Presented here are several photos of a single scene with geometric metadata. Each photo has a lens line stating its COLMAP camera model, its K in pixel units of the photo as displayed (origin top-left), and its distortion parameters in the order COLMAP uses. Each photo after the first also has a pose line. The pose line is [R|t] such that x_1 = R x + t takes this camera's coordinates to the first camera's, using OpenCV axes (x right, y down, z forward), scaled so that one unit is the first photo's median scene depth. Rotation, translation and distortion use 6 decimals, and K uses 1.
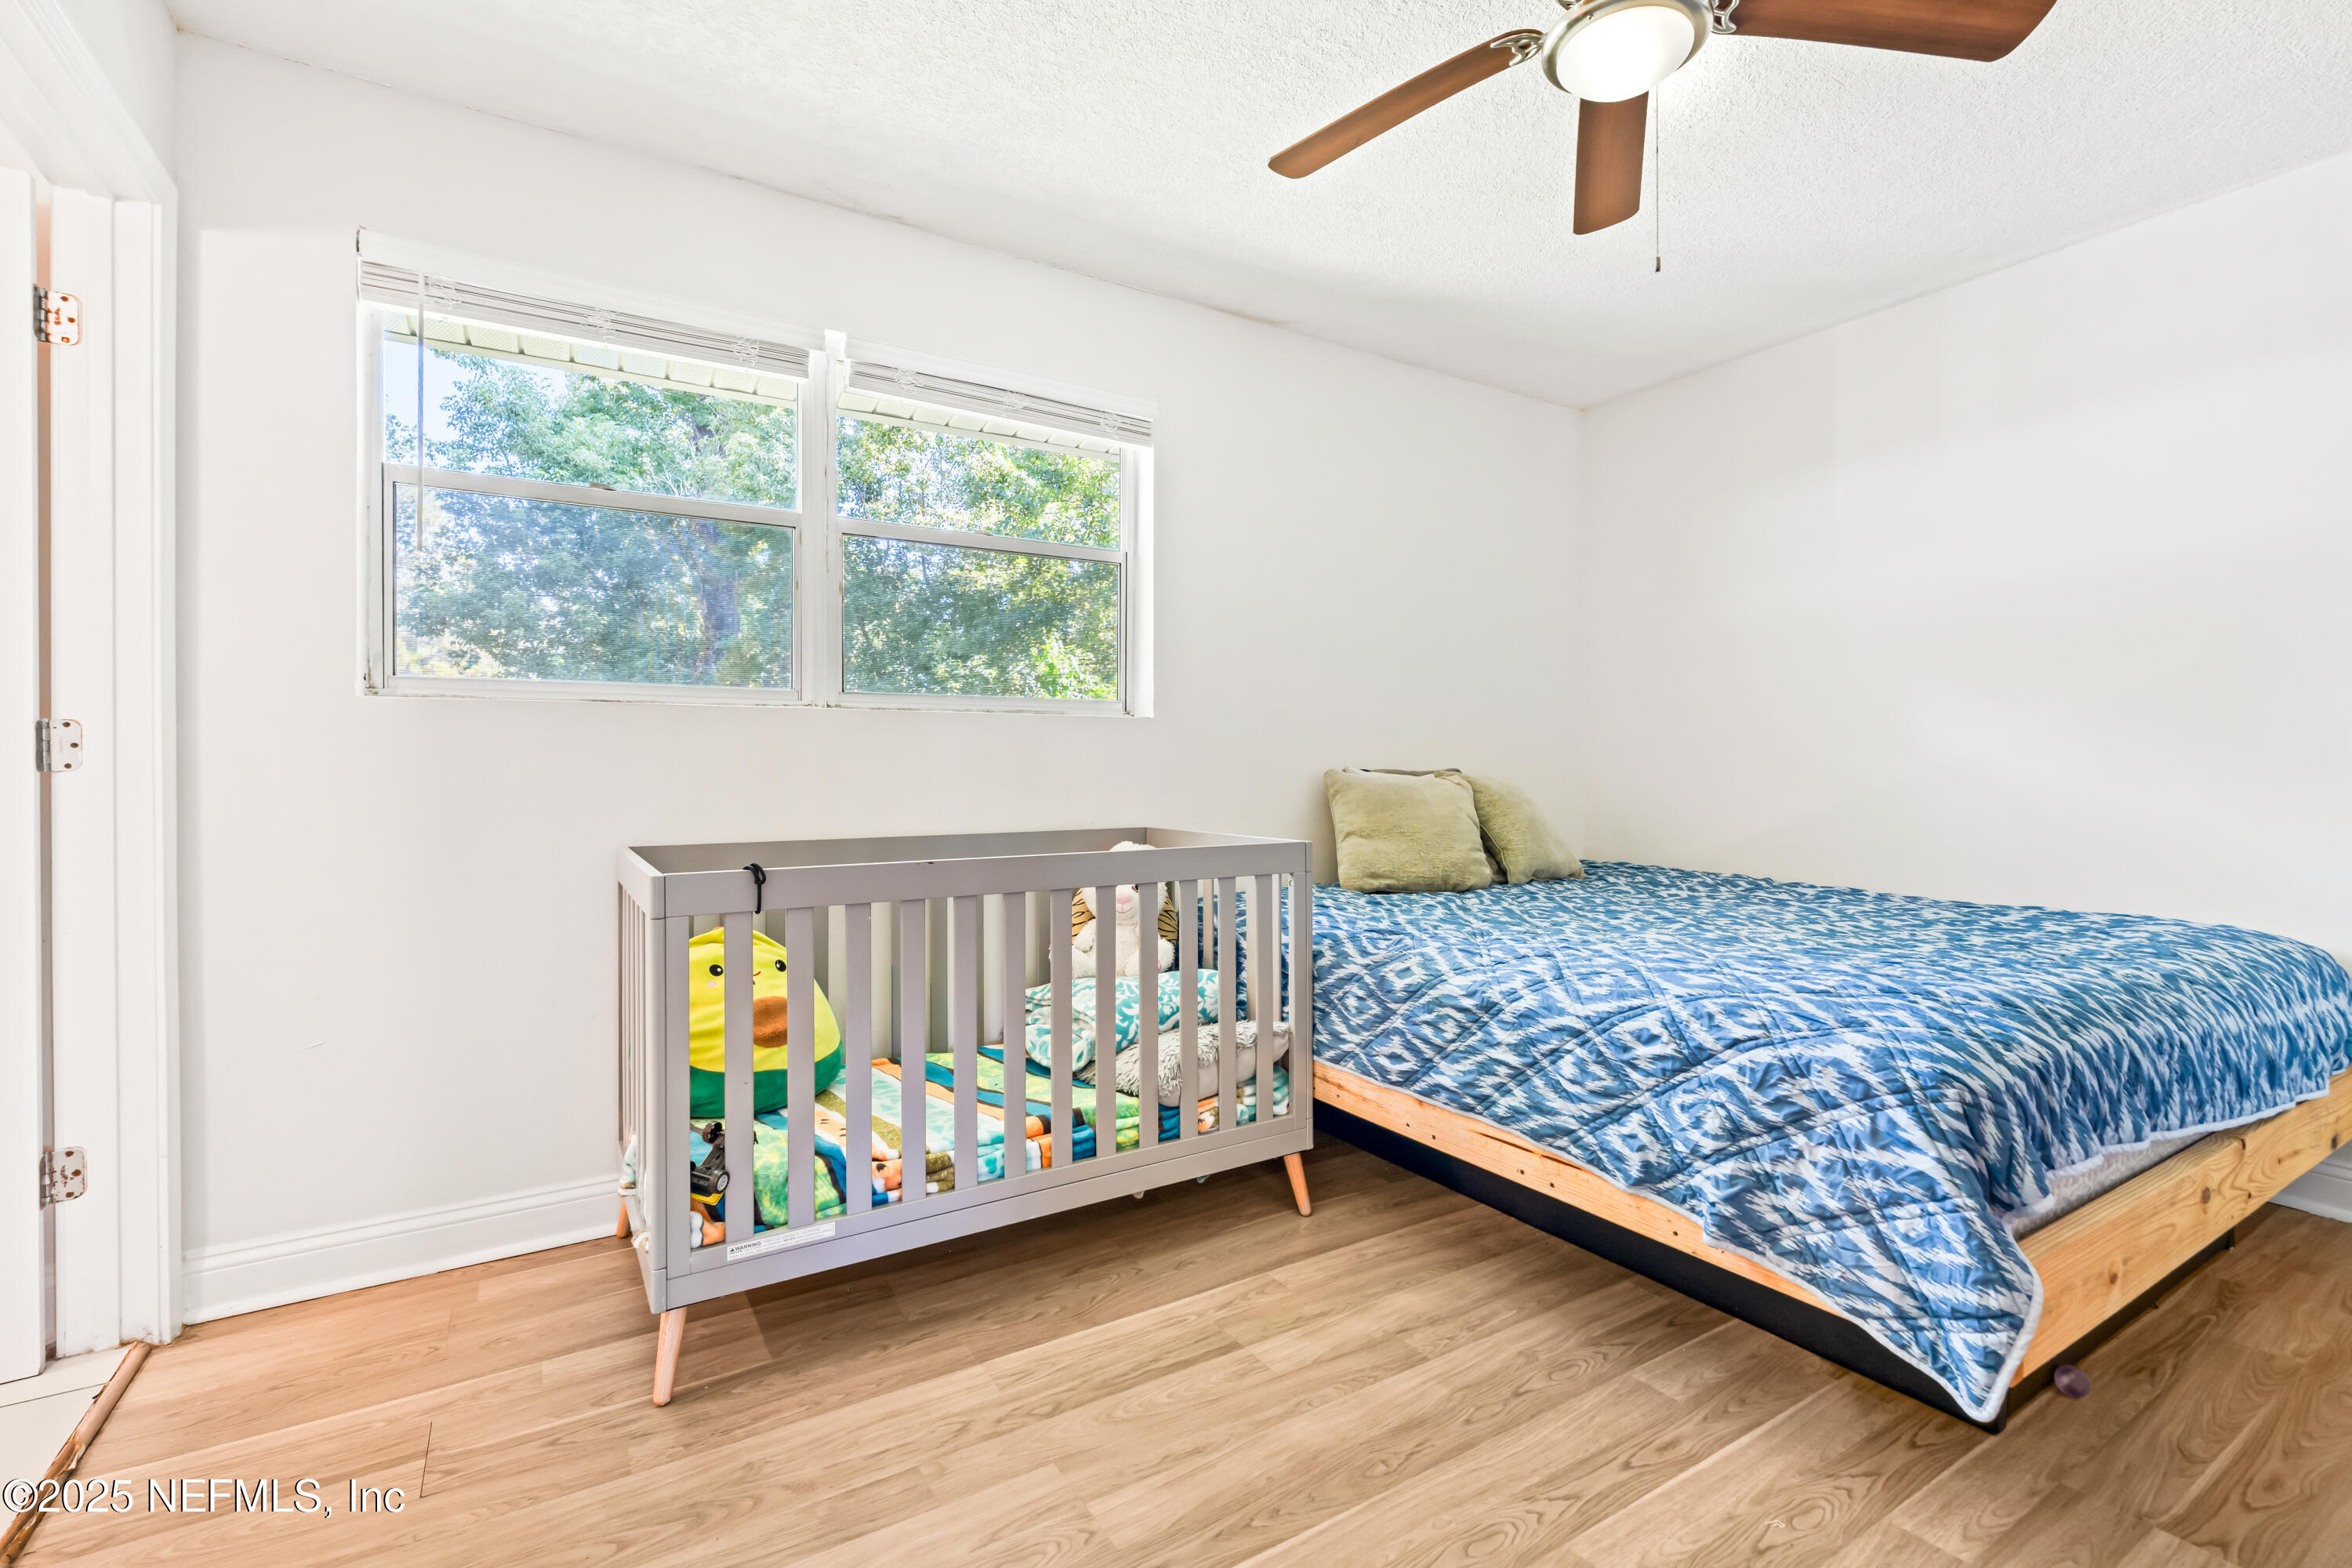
lens RADIAL K [[1032.0, 0, 1187.6], [0, 1032.0, 783.7], [0, 0, 1]] dist [-0.005225, 0.000679]
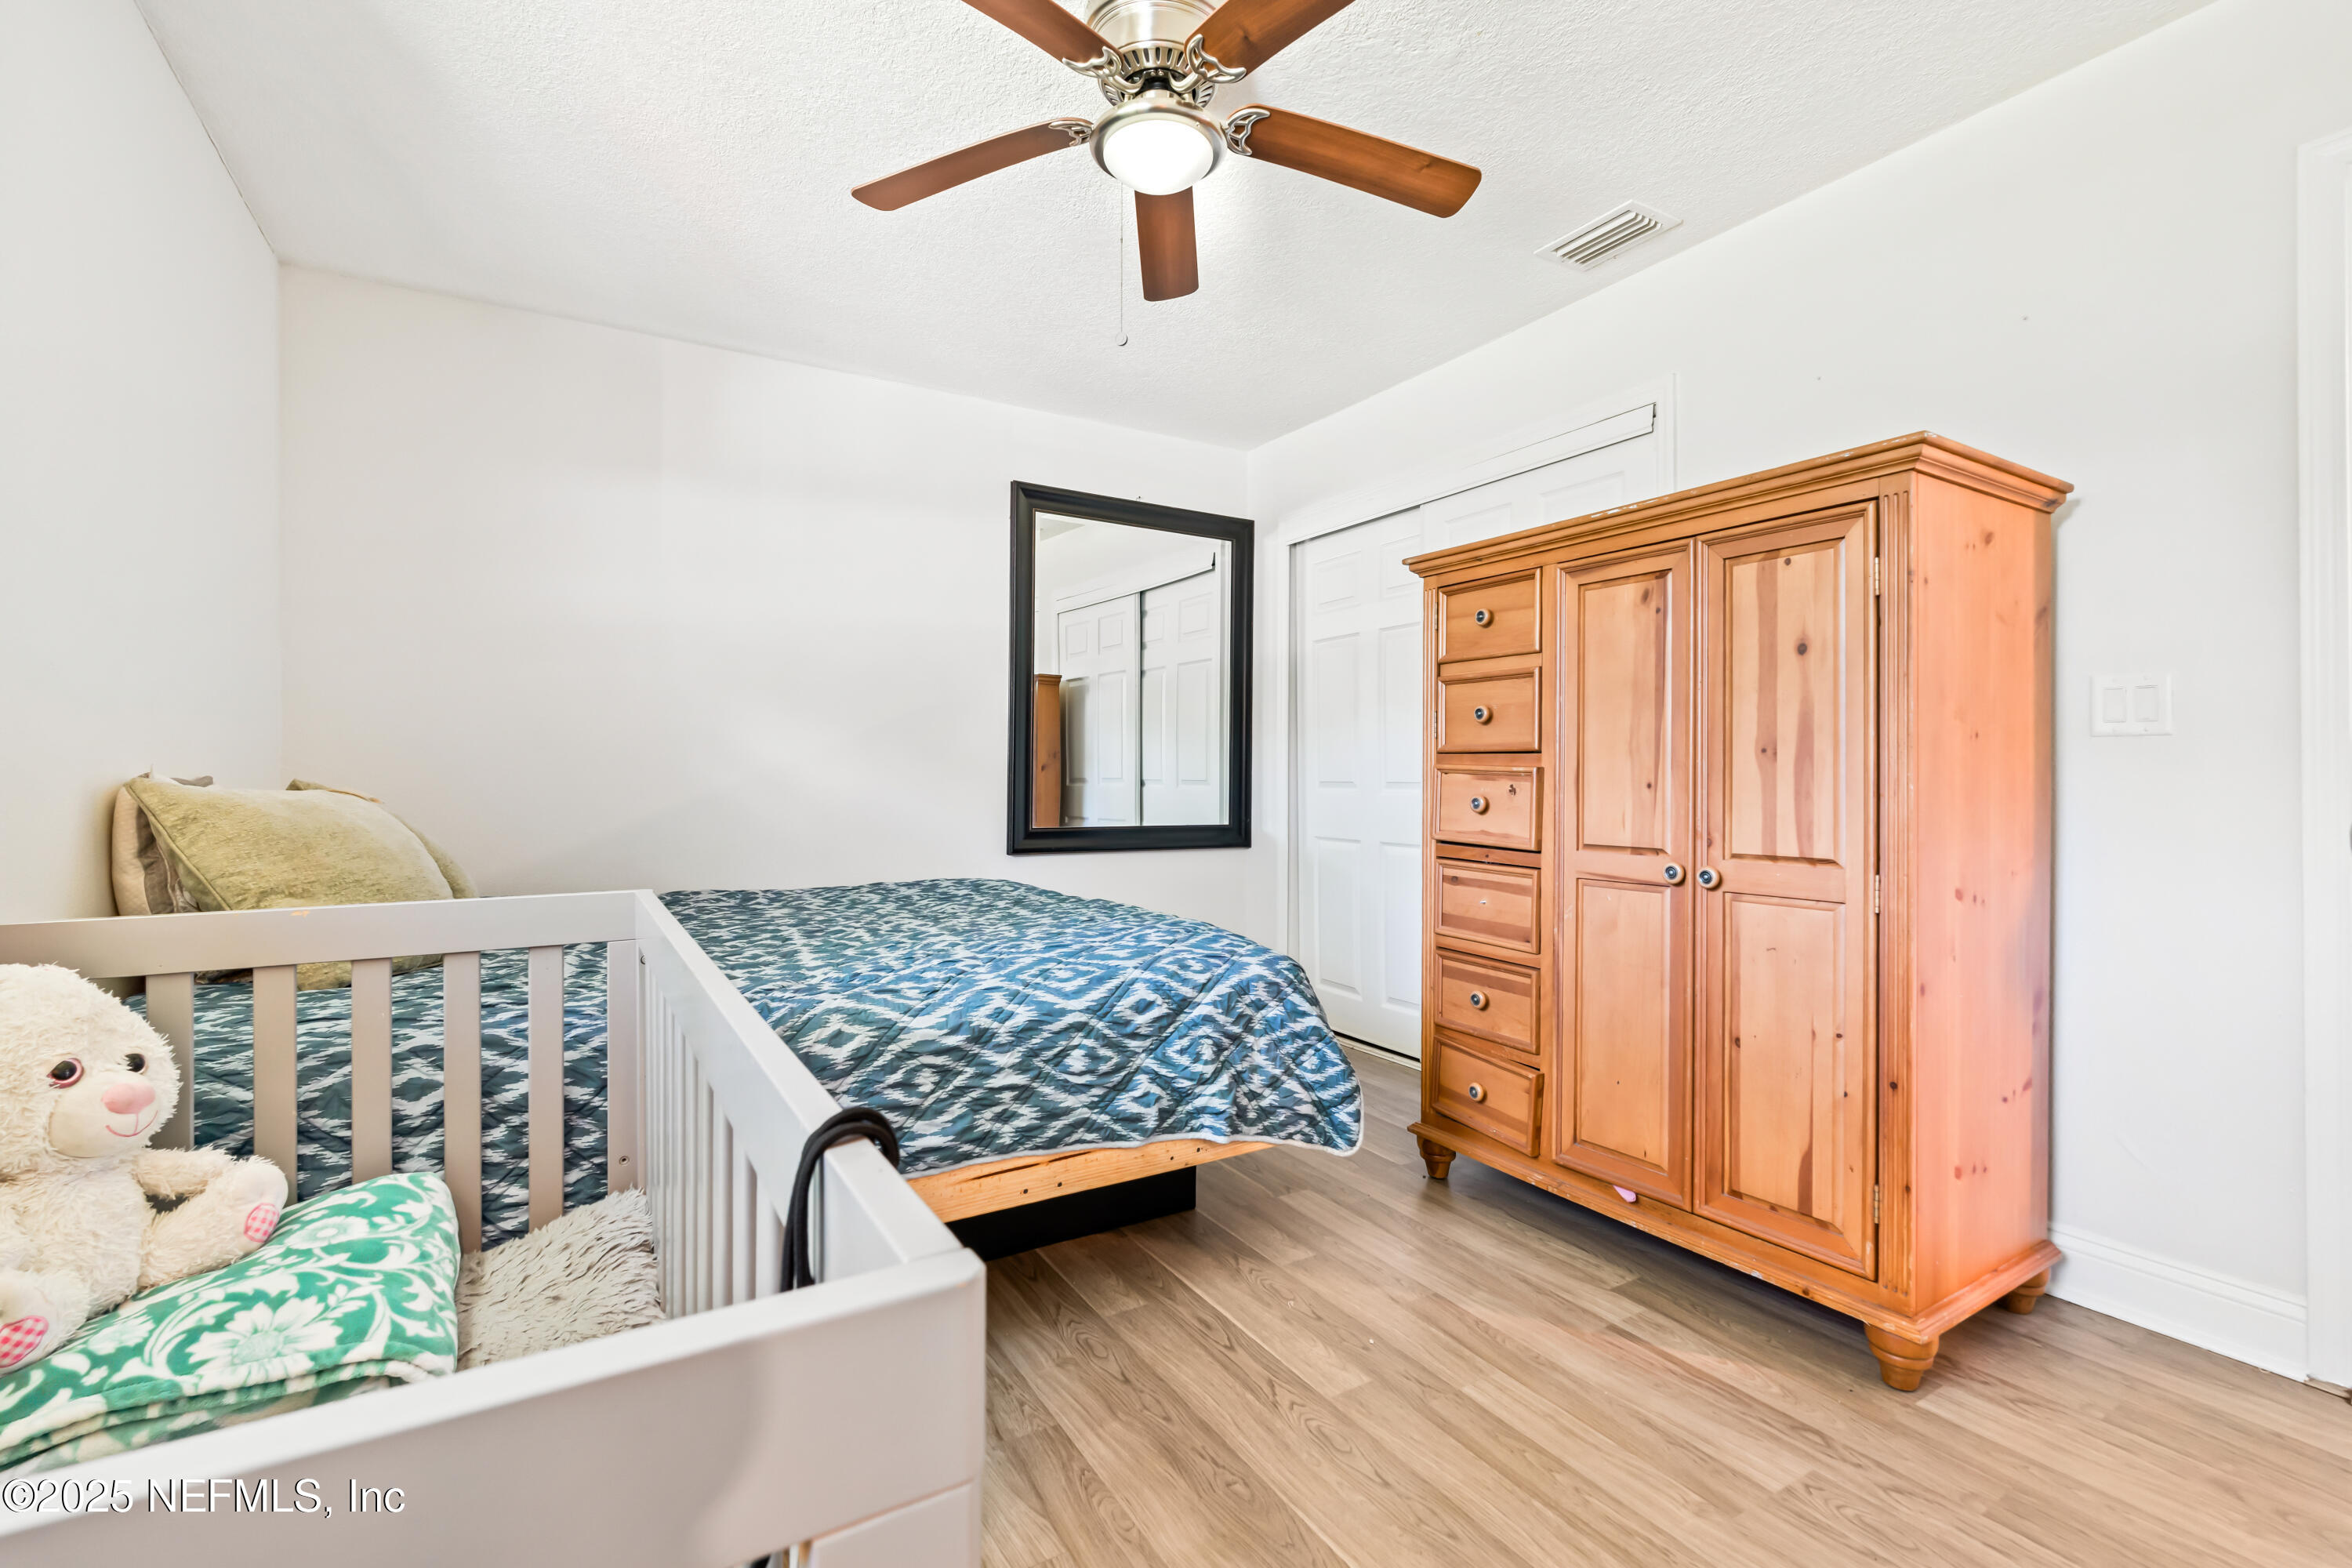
lens RADIAL K [[1032.0, 0, 1188.9], [0, 1032.0, 771.0], [0, 0, 1]] dist [-0.005225, 0.000679]
pose [[0.024980, 0.004721, 0.999677, -0.705898], [0.014764, 0.999878, -0.005091, -0.013678], [-0.999579, 0.014886, 0.024908, 0.892609]]
